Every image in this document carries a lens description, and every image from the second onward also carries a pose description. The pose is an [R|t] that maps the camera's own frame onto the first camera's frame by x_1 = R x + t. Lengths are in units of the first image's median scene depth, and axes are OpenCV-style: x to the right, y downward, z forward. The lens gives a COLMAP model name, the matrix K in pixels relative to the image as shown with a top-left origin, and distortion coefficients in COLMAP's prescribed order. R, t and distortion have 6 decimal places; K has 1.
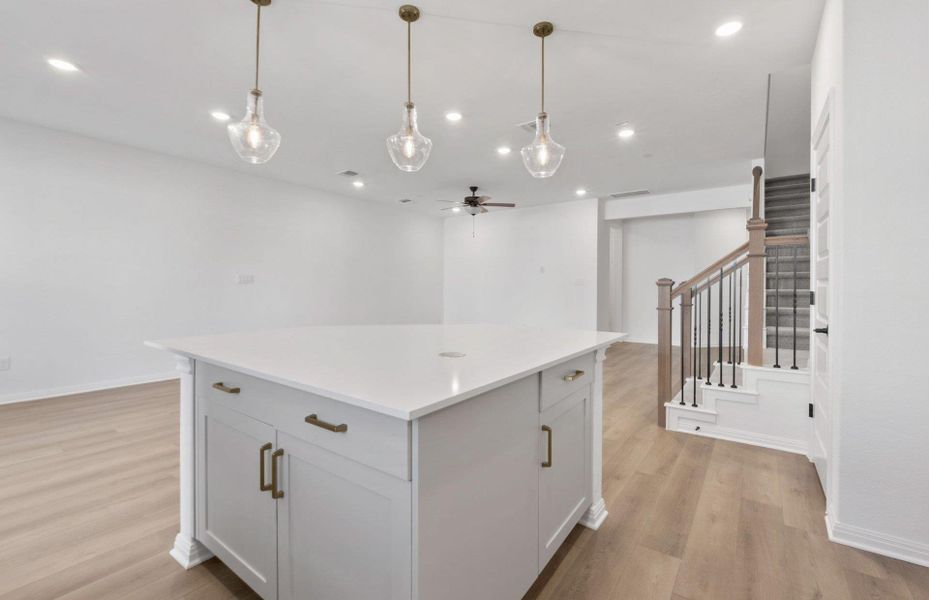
lens RADIAL K [[401.3, 0, 464.8], [0, 401.3, 286.3], [0, 0, 1]] dist [-0.009588, 0.000194]
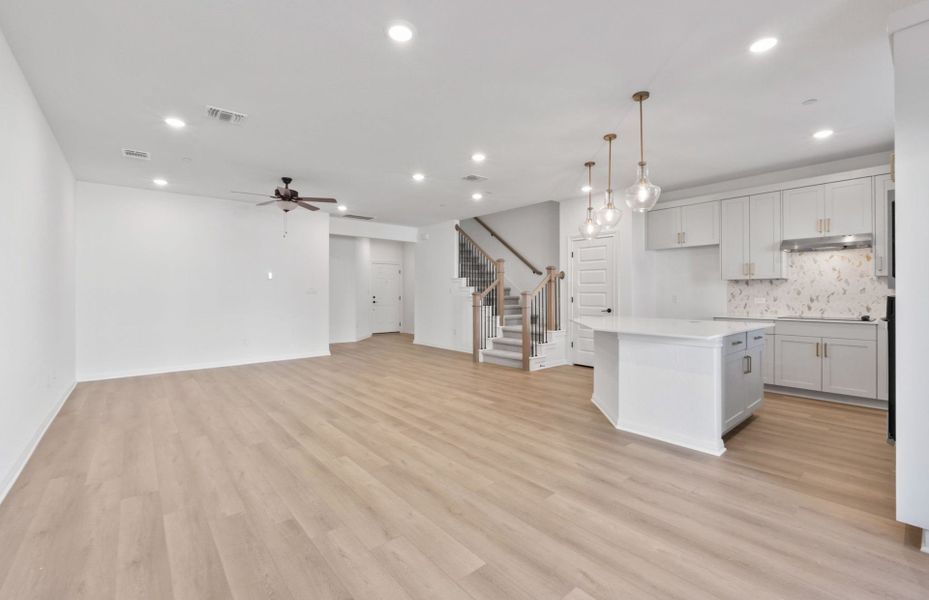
lens RADIAL K [[392.7, 0, 462.8], [0, 392.7, 294.7], [0, 0, 1]] dist [-0.005896, -0.000544]
pose [[0.239956, -0.009480, 0.970737, -1.703107], [-0.000623, 0.999951, 0.009919, -0.027743], [-0.970783, -0.002985, 0.239939, 1.079259]]
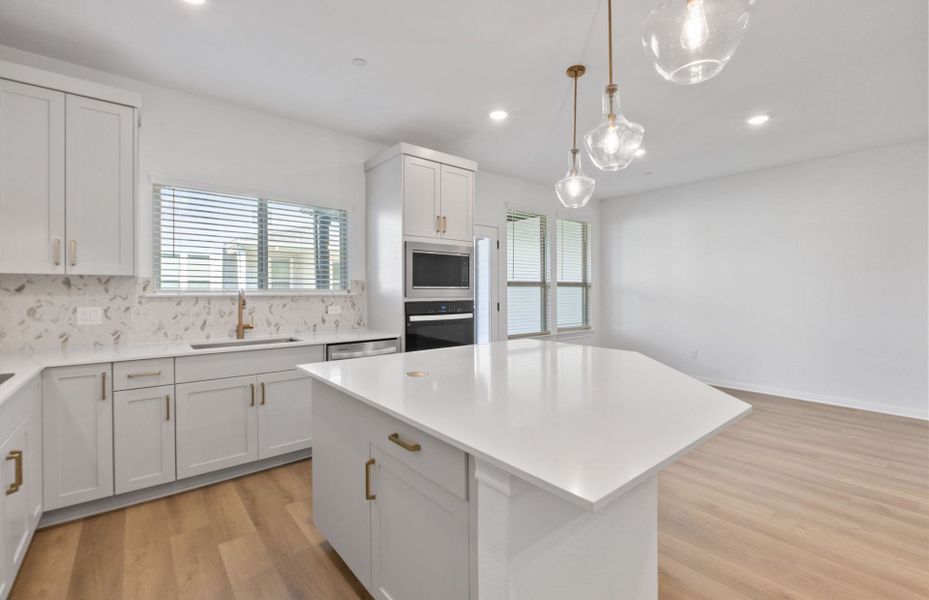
lens RADIAL K [[405.9, 0, 465.3], [0, 405.9, 291.6], [0, 0, 1]] dist [-0.009486, -0.000737]
pose [[-0.237008, -0.002968, -0.971503, 0.633251], [0.007218, 0.999962, -0.004816, -0.039986], [0.971481, -0.008153, -0.236977, 0.816555]]
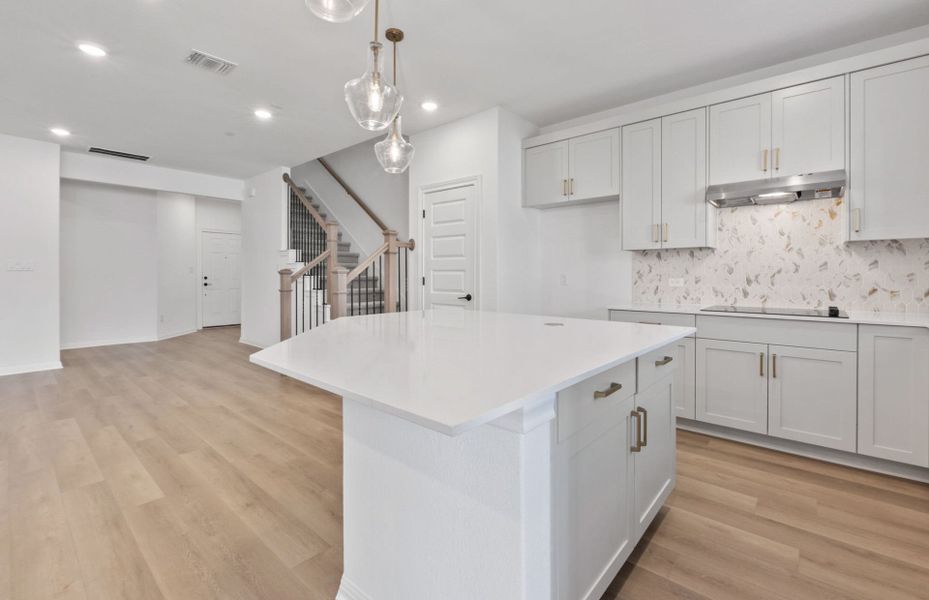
lens RADIAL K [[410.9, 0, 460.2], [0, 410.9, 279.0], [0, 0, 1]] dist [-0.004365, -0.000220]
pose [[0.091966, -0.015219, 0.995646, -0.849792], [-0.004178, 0.999869, 0.015669, -0.008421], [-0.995753, -0.005601, 0.091890, 0.686401]]
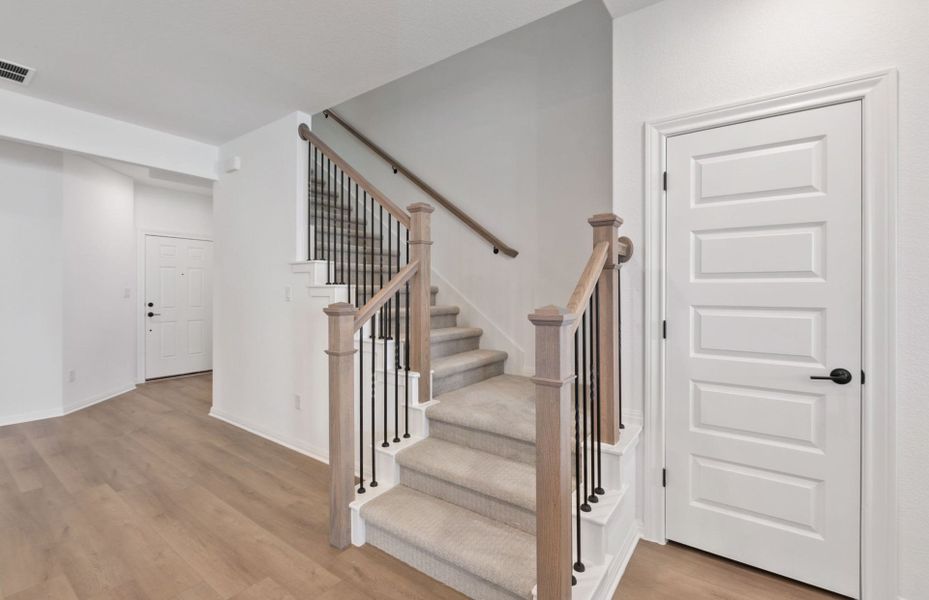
lens RADIAL K [[405.9, 0, 465.3], [0, 405.9, 291.6], [0, 0, 1]] dist [-0.009486, -0.000737]
pose [[-0.011431, -0.007178, 0.999909, 0.103358], [-0.002624, 0.999971, 0.007149, -0.049049], [-0.999931, -0.002542, -0.011450, 1.395016]]
